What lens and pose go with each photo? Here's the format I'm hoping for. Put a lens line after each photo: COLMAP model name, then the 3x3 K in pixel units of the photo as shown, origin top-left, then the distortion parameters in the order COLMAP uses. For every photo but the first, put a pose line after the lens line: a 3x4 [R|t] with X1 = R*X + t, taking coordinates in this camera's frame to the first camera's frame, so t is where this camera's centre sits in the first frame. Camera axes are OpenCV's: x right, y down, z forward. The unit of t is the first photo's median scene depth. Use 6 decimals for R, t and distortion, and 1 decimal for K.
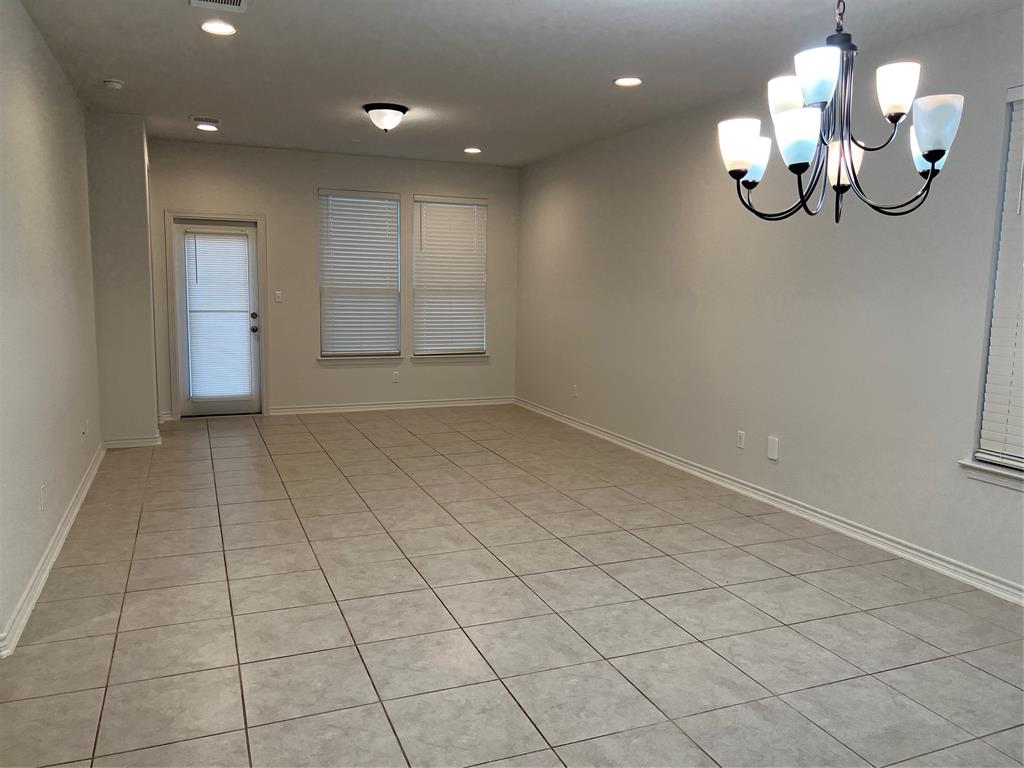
lens RADIAL K [[767.3, 0, 509.4], [0, 767.3, 380.5], [0, 0, 1]] dist [0.054181, -0.064501]
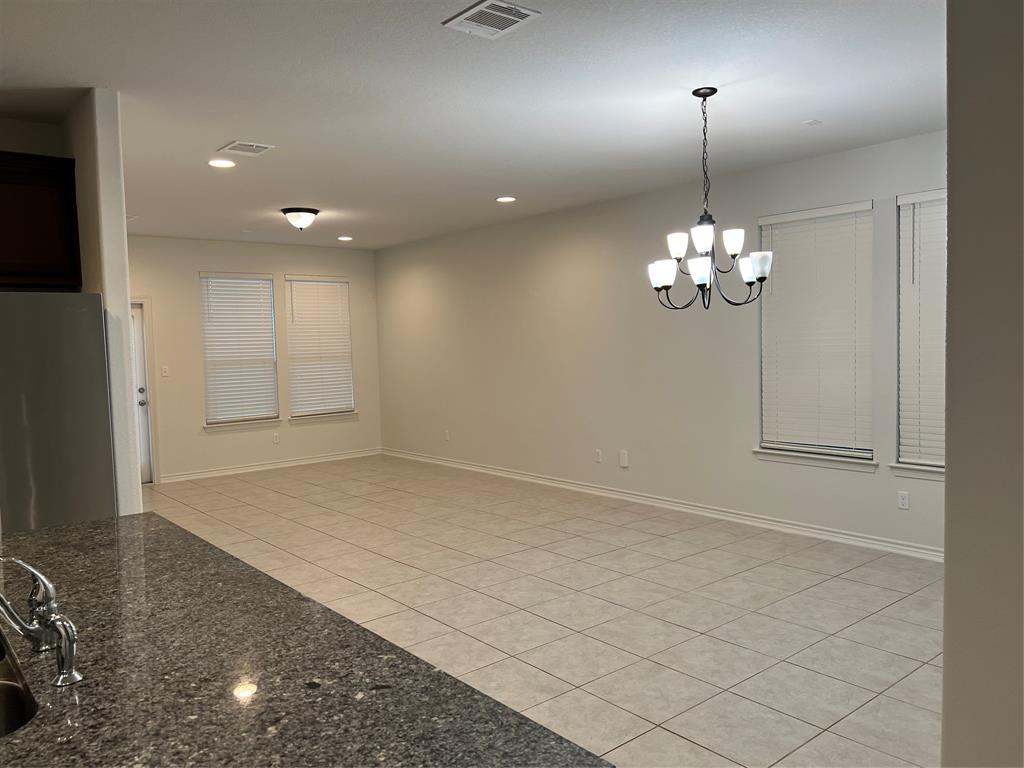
lens RADIAL K [[767.3, 0, 510.5], [0, 767.3, 384.1], [0, 0, 1]] dist [0.054181, -0.064501]
pose [[0.952674, -0.061478, 0.297711, -0.283142], [0.082488, 0.994873, -0.058518, 0.020479], [-0.292587, 0.080306, 0.952861, -0.291231]]
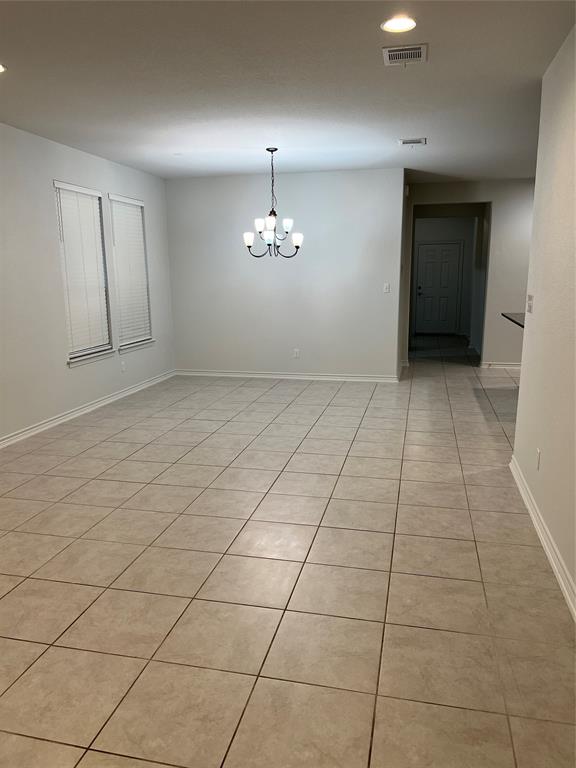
lens RADIAL K [[575.5, 0, 292.1], [0, 575.5, 383.2], [0, 0, 1]] dist [0.054181, -0.064501]
pose [[-0.819304, -0.119624, 0.560741, -0.649122], [0.069548, 0.950037, 0.304290, -0.224770], [-0.569125, 0.288304, -0.770050, 1.570205]]
